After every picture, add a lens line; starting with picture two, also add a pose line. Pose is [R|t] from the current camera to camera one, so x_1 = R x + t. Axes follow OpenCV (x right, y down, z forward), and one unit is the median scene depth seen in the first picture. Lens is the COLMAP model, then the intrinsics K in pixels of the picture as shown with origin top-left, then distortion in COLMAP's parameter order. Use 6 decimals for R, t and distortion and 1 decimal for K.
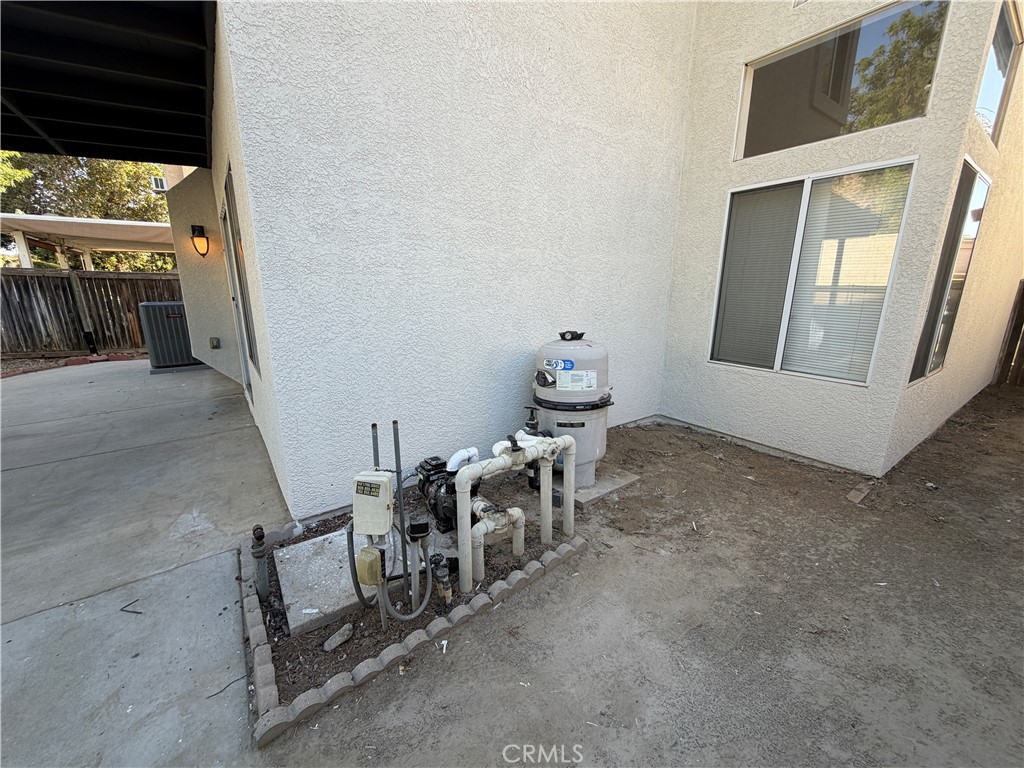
lens RADIAL K [[408.4, 0, 509.0], [0, 408.4, 384.4], [0, 0, 1]] dist [0.000995, 0.000041]
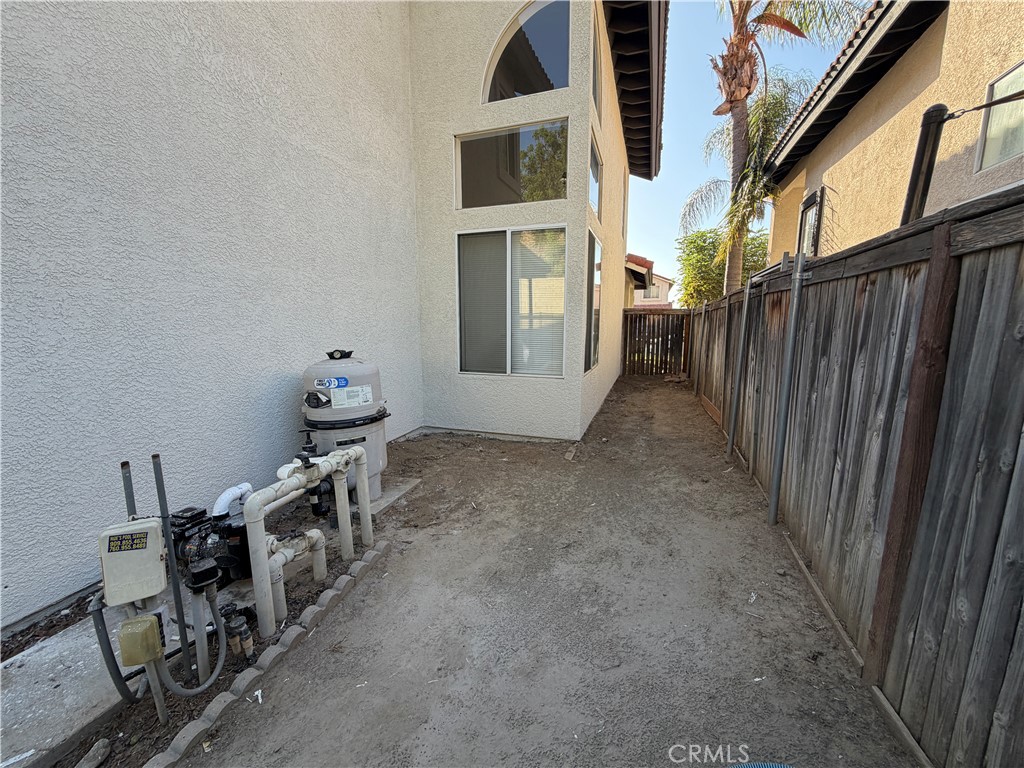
lens RADIAL K [[408.4, 0, 510.3], [0, 408.4, 383.5], [0, 0, 1]] dist [0.000995, 0.000041]
pose [[0.815660, -0.098845, 0.570025, -0.095600], [0.141833, 0.989393, -0.031387, 0.047590], [-0.560877, 0.106449, 0.821027, -0.065672]]
